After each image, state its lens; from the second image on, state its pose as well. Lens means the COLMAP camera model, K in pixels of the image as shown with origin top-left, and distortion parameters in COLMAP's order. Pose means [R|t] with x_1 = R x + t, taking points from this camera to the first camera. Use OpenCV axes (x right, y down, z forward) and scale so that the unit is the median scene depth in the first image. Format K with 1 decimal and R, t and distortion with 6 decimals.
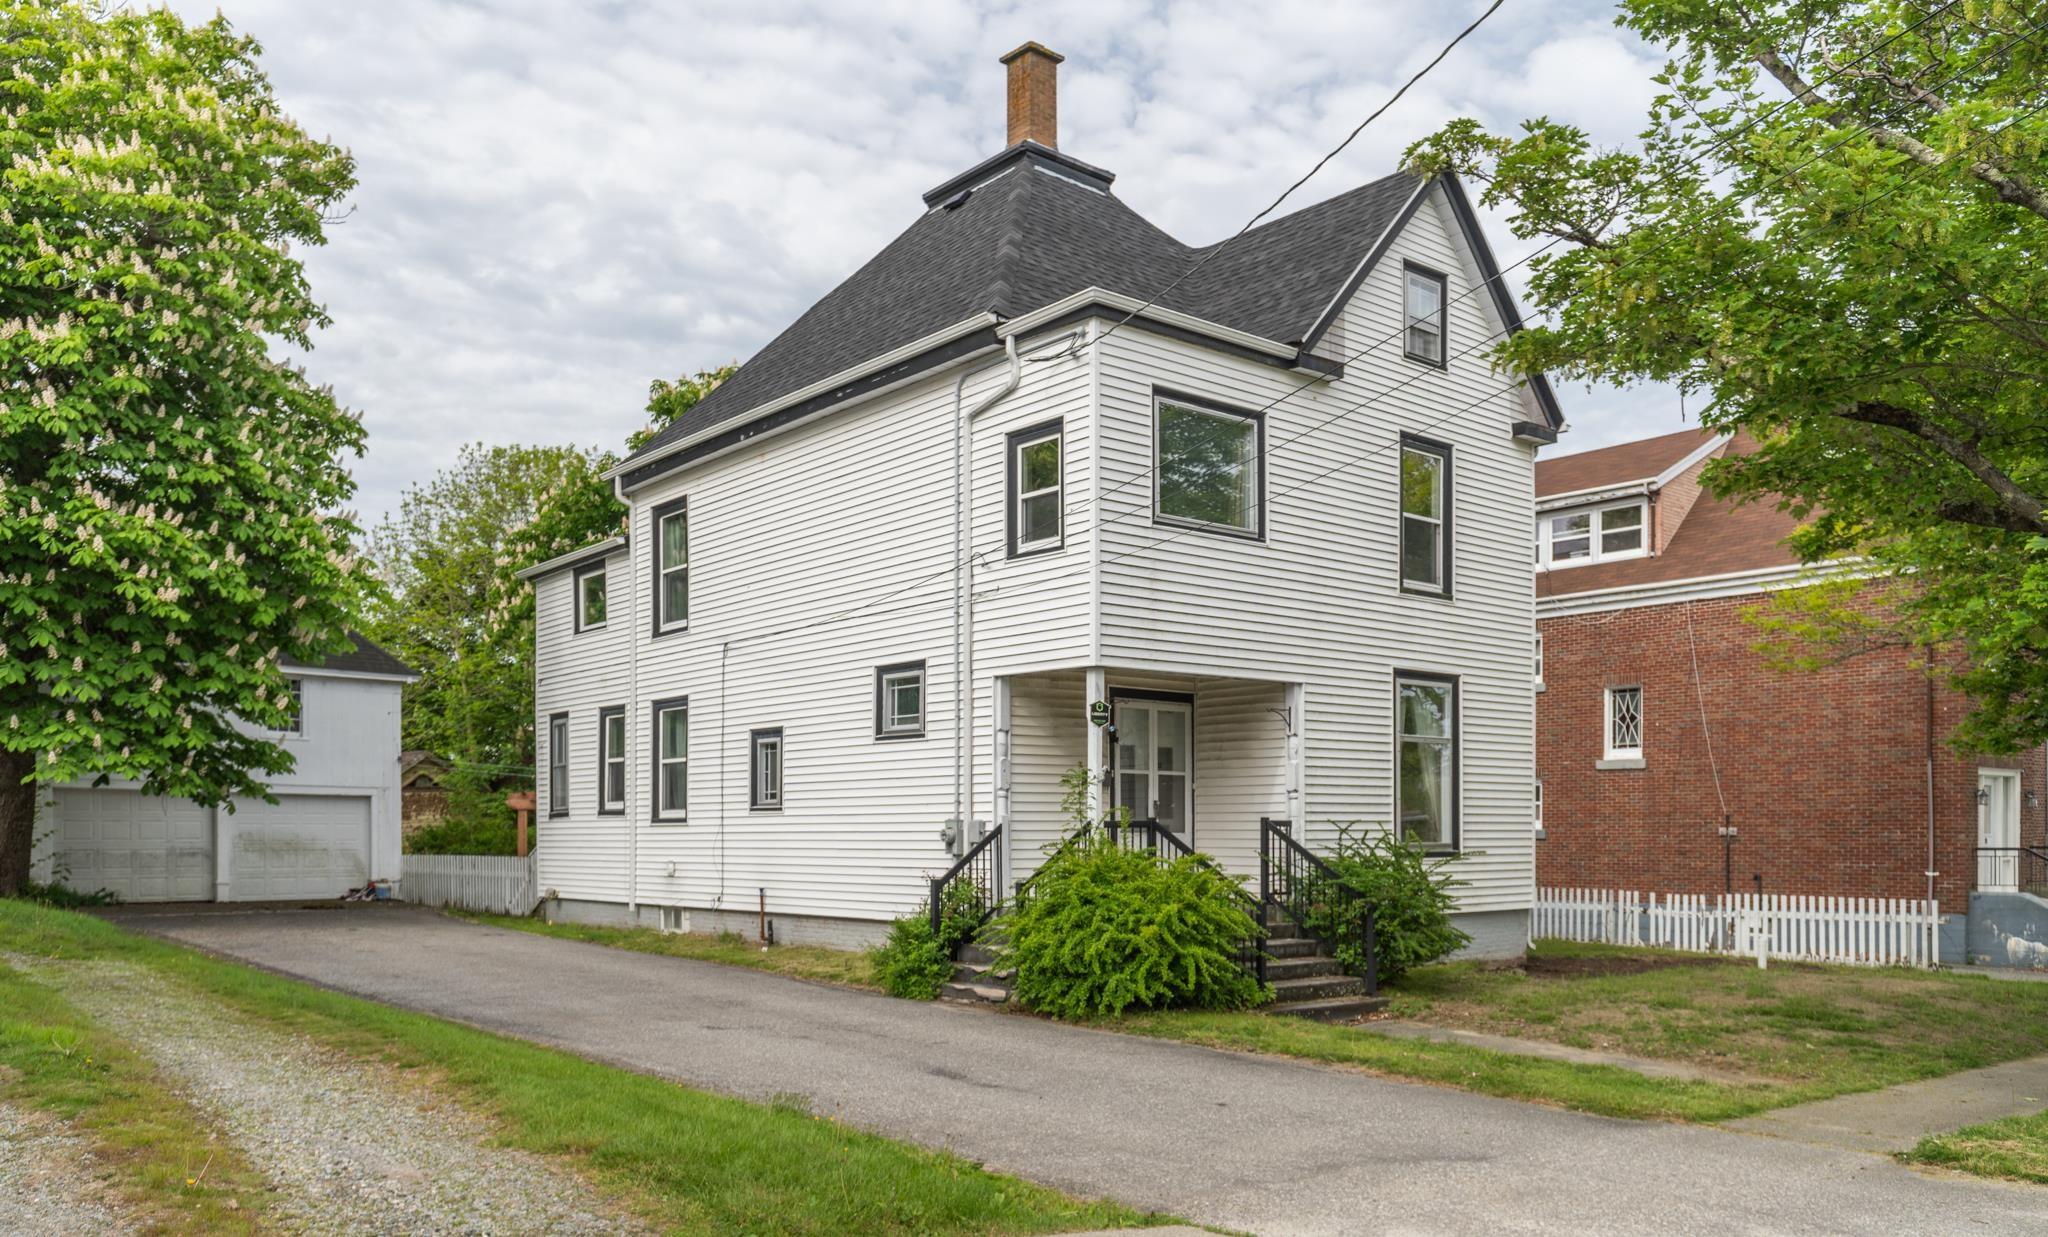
lens RADIAL K [[1574.4, 0, 1024.0], [0, 1574.4, 618.5], [0, 0, 1]] dist [-0.002939, -0.002011]
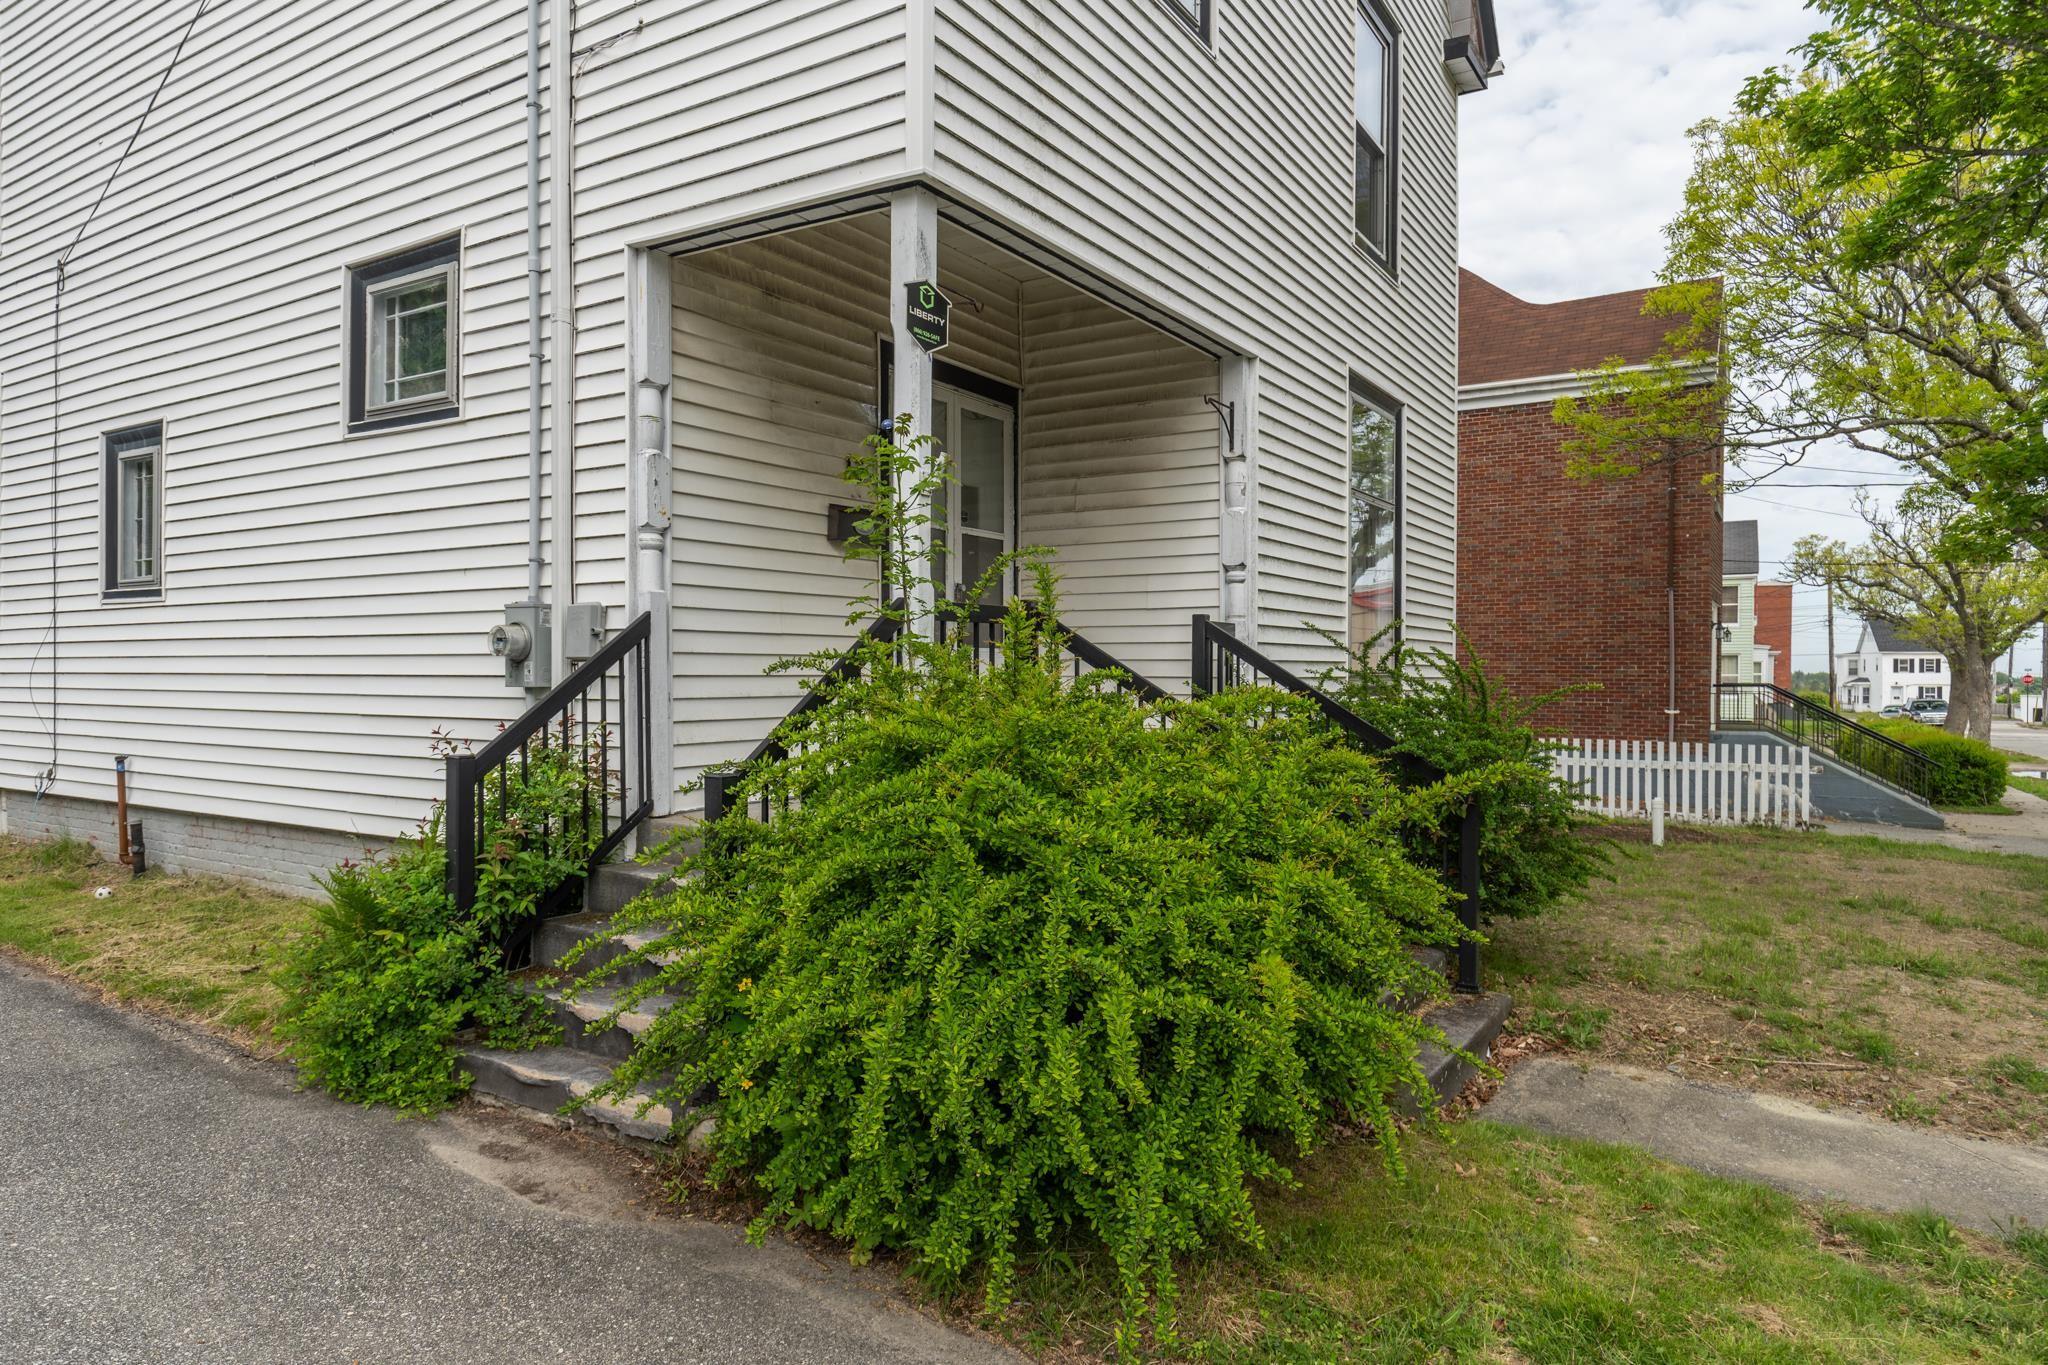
lens RADIAL K [[1419.5, 0, 1024.0], [0, 1419.5, 682.5], [0, 0, 1]] dist [-0.000319, 0.002114]
pose [[0.966214, 0.003777, 0.257714, -0.014195], [-0.040823, 0.989514, 0.138548, 0.088377], [-0.254489, -0.144388, 0.956236, 0.588578]]
